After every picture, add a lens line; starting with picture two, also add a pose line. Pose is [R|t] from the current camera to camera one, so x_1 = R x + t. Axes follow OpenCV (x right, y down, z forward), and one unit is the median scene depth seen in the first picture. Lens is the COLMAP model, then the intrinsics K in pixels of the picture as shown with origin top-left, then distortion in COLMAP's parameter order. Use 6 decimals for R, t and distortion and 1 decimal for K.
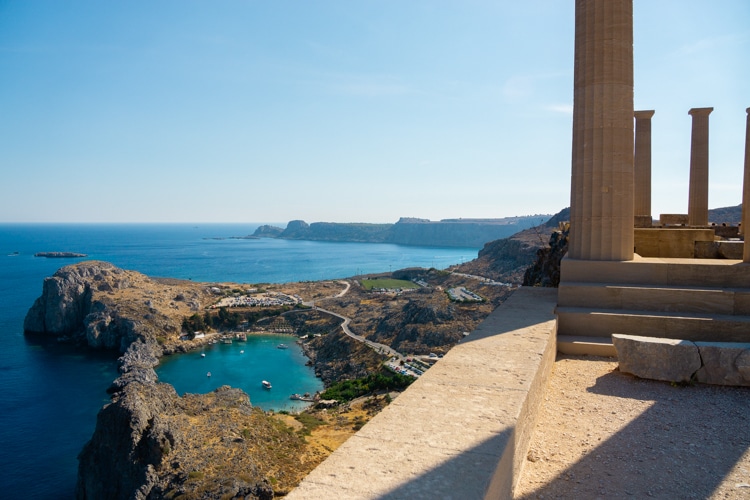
lens RADIAL K [[572.7, 0, 375.0], [0, 572.7, 250.0], [0, 0, 1]] dist [-0.151206, 0.124367]
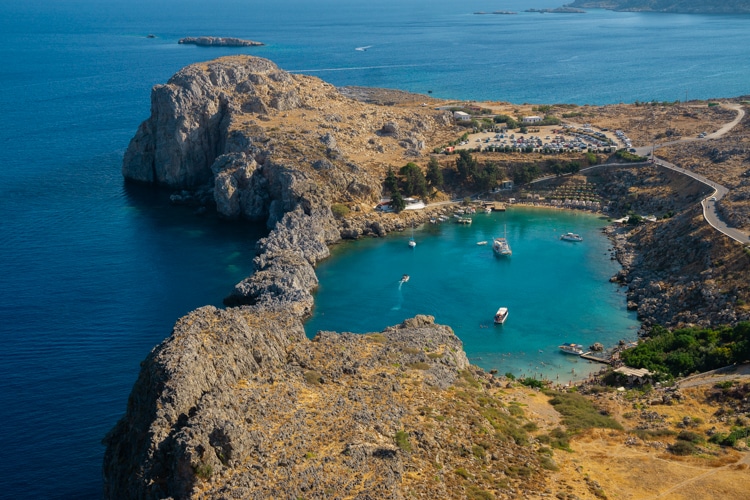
lens RADIAL K [[1036.0, 0, 375.0], [0, 1036.0, 250.0], [0, 0, 1]] dist [0.152645, 0.063551]
pose [[0.916662, 0.087934, -0.389870, 0.037019], [-0.007393, 0.979059, 0.203443, -0.003726], [0.399595, -0.183606, 0.898116, 0.113802]]
